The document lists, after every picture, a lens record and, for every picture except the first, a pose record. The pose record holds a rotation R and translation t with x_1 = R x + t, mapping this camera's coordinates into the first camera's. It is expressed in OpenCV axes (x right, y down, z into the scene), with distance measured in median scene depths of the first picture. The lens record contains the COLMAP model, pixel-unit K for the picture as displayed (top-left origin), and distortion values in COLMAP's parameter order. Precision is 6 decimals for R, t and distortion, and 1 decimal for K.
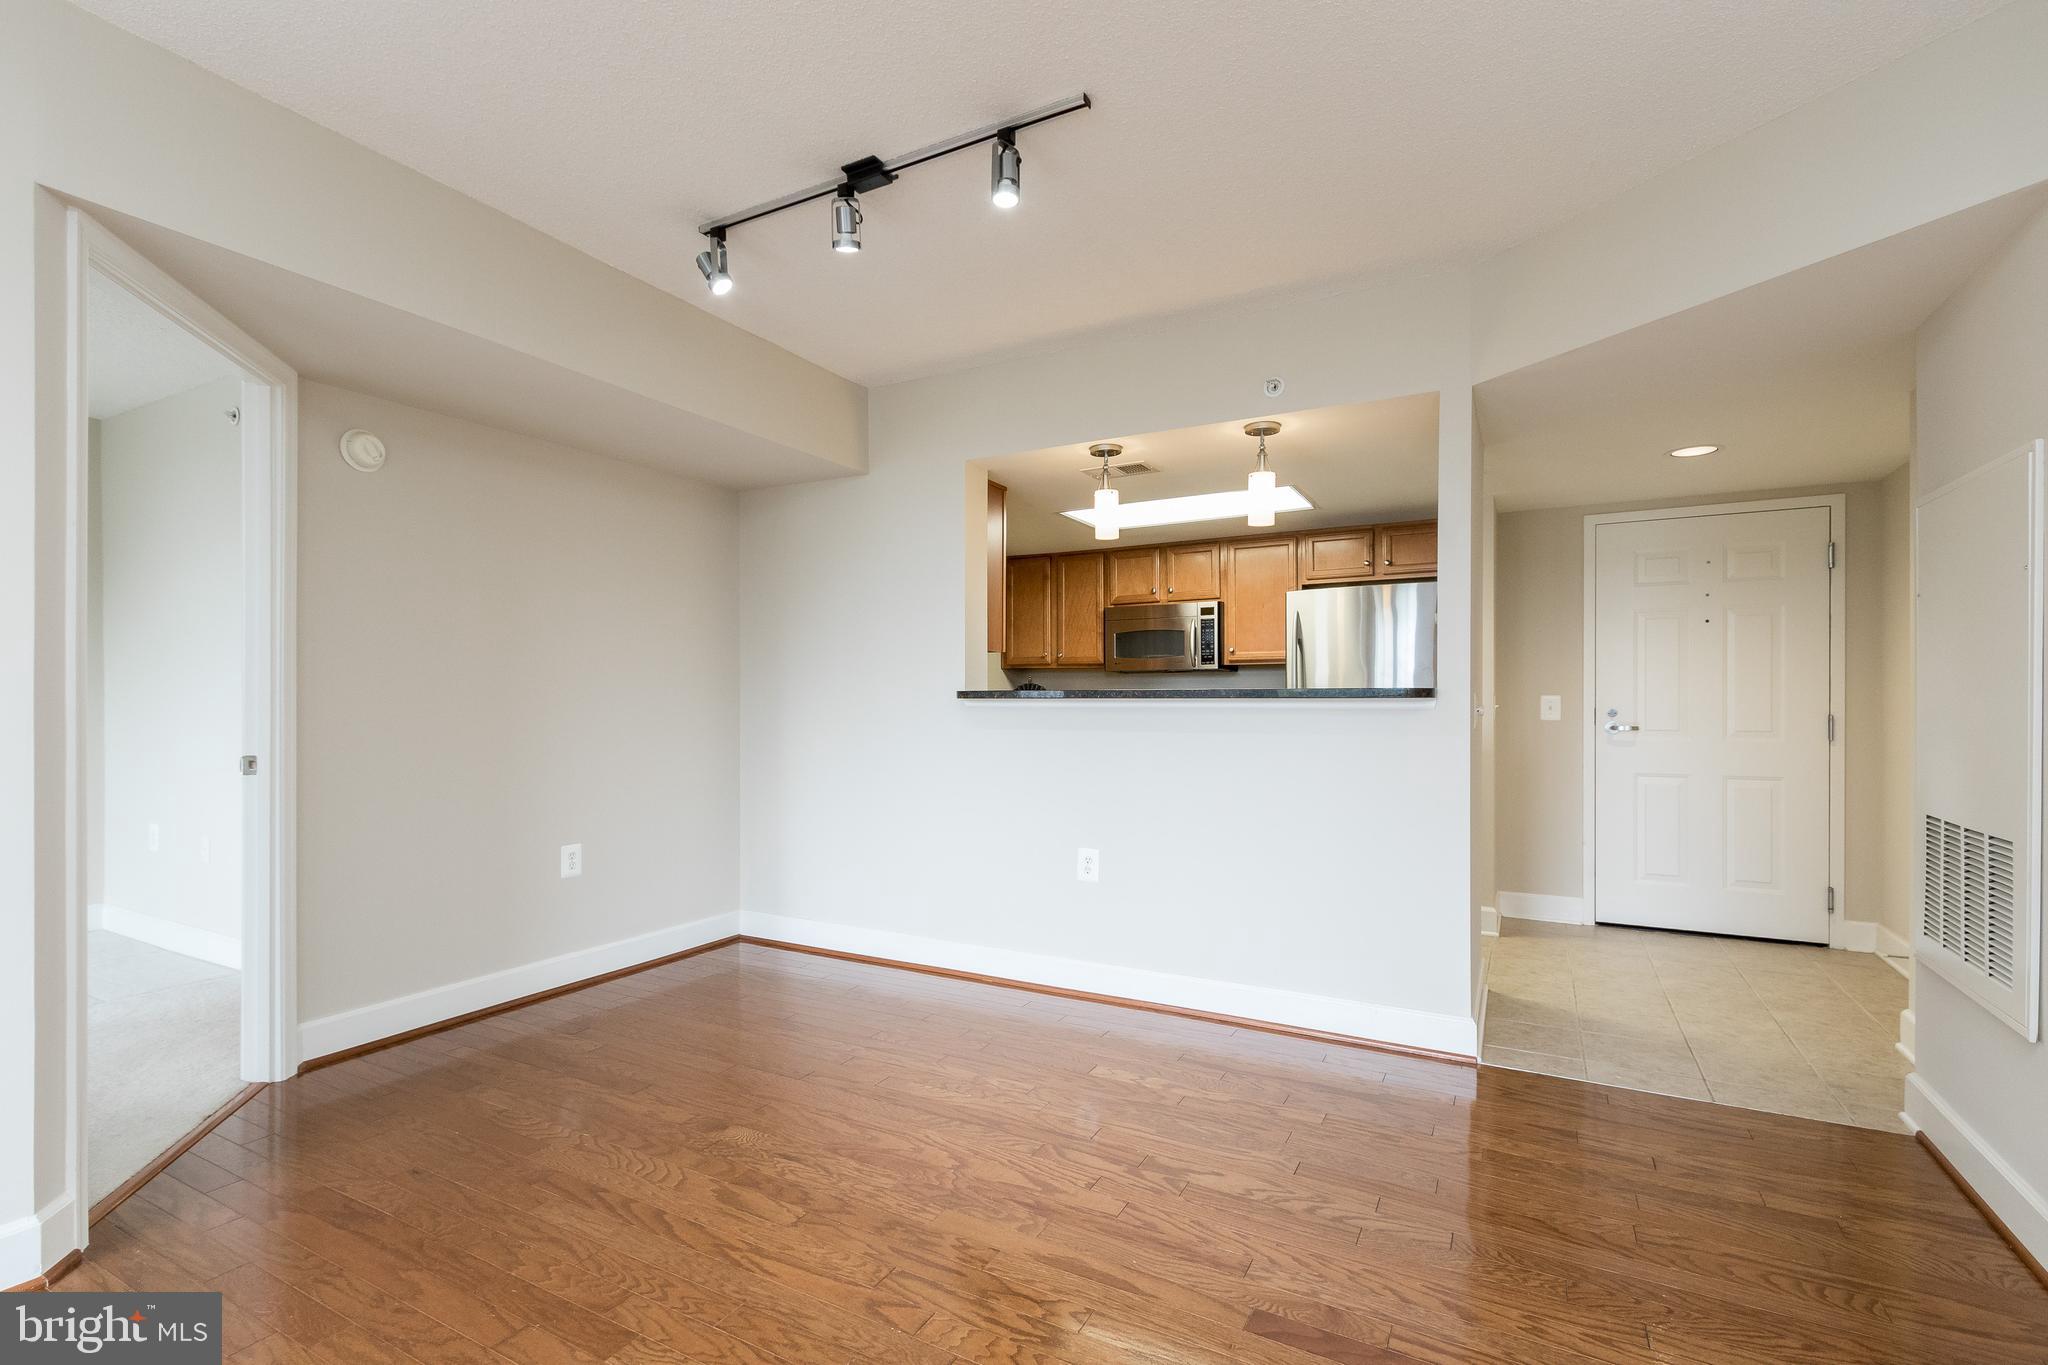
lens RADIAL K [[942.8, 0, 1037.3], [0, 942.8, 705.4], [0, 0, 1]] dist [-0.000287, 0.001761]
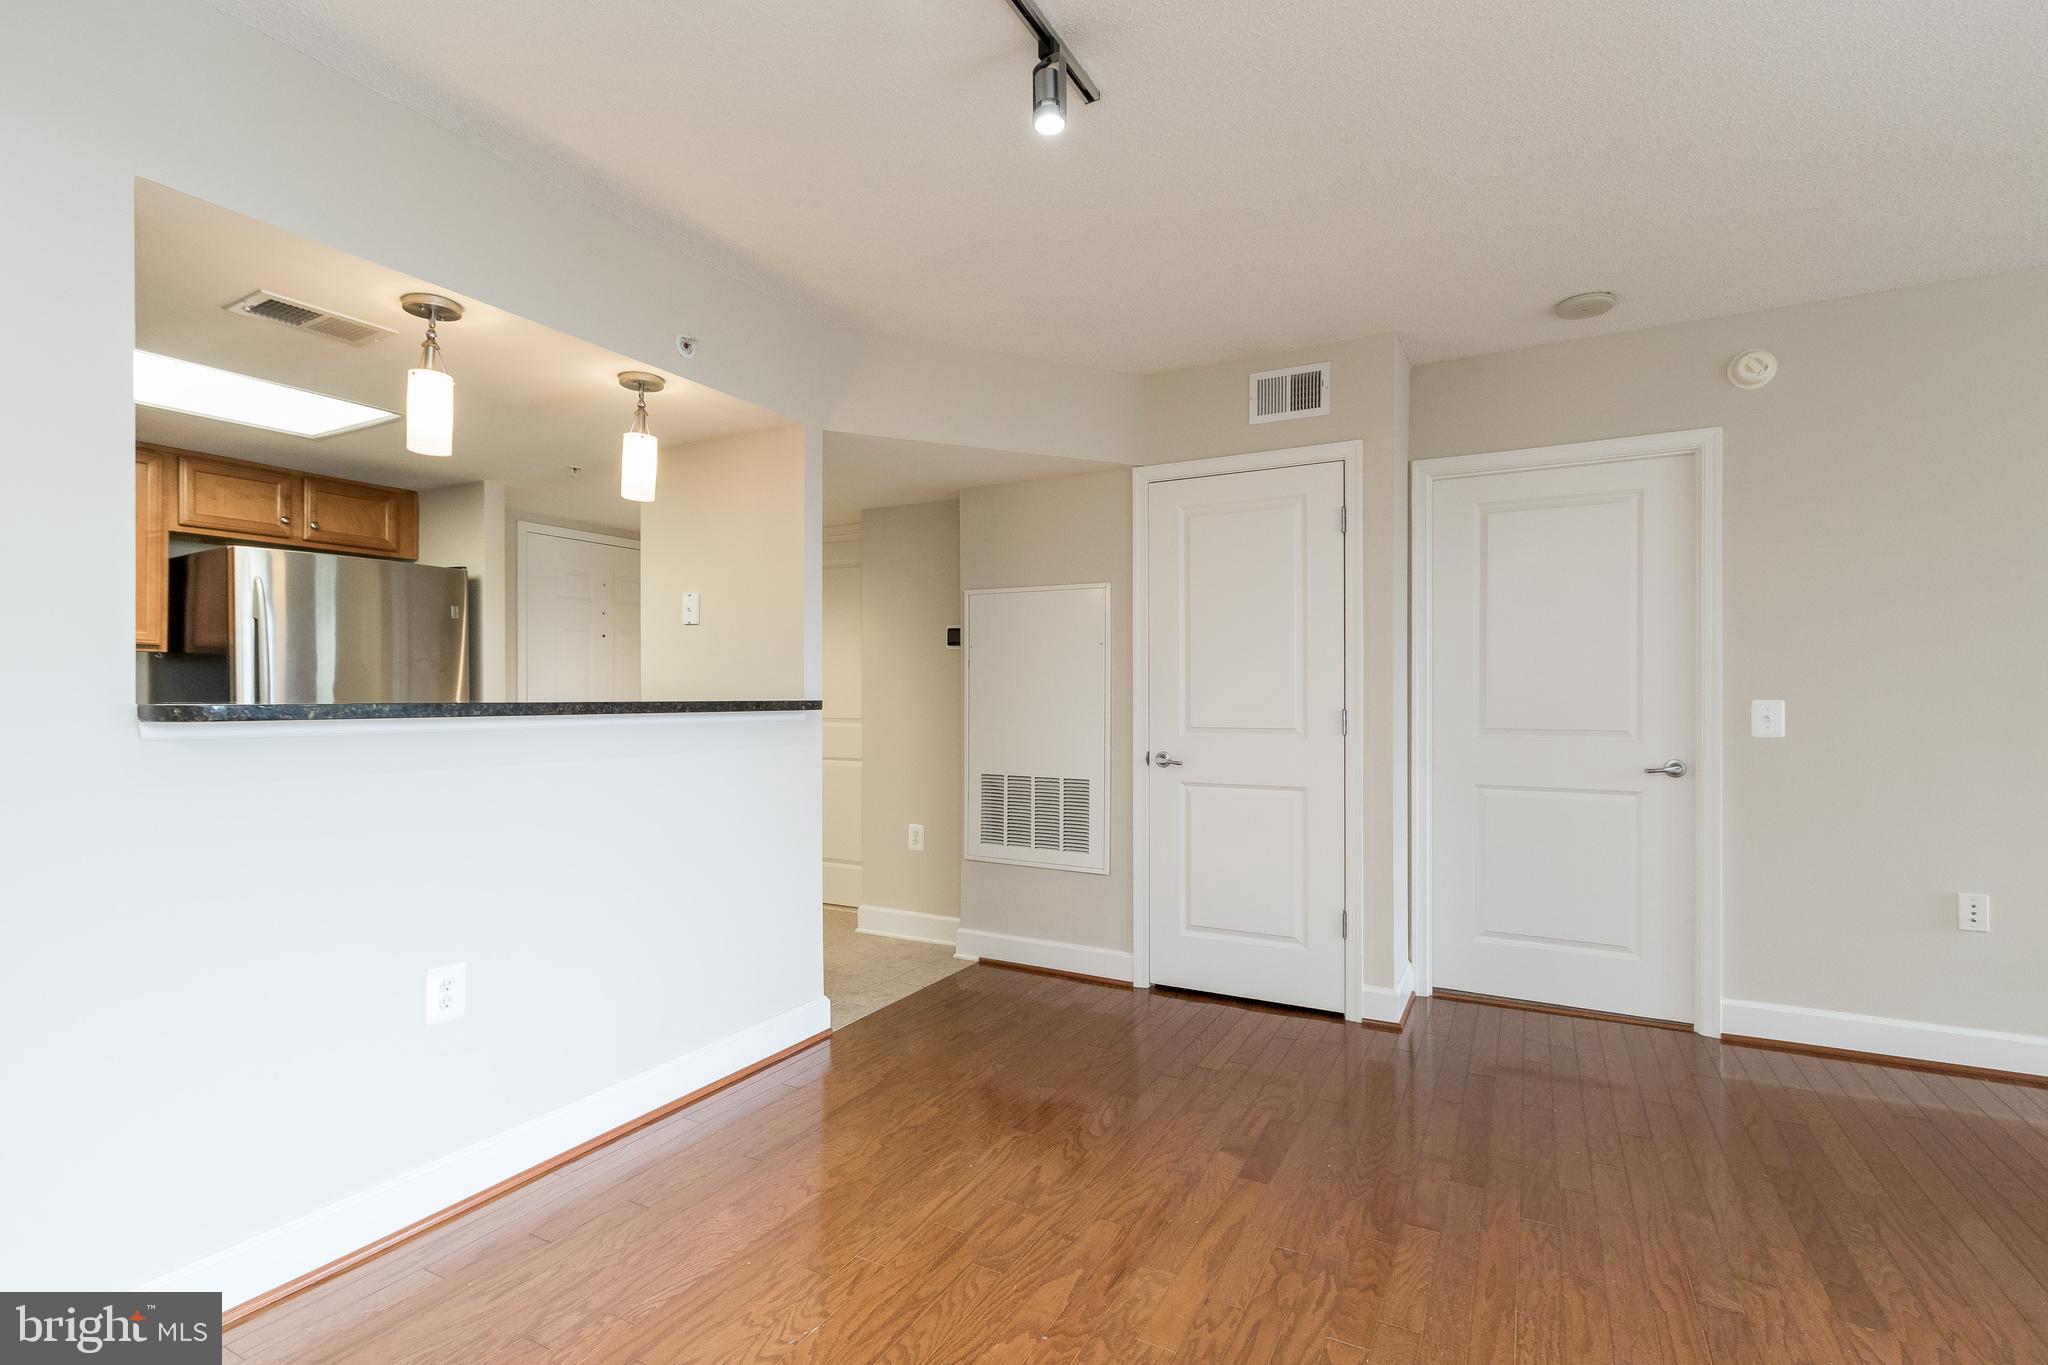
lens RADIAL K [[942.8, 0, 991.5], [0, 942.8, 693.1], [0, 0, 1]] dist [-0.000287, 0.001761]
pose [[0.034847, -0.000492, 0.999393, -0.527463], [0.004293, 0.999991, 0.000343, -0.020955], [-0.999383, 0.004279, 0.034849, 0.620133]]
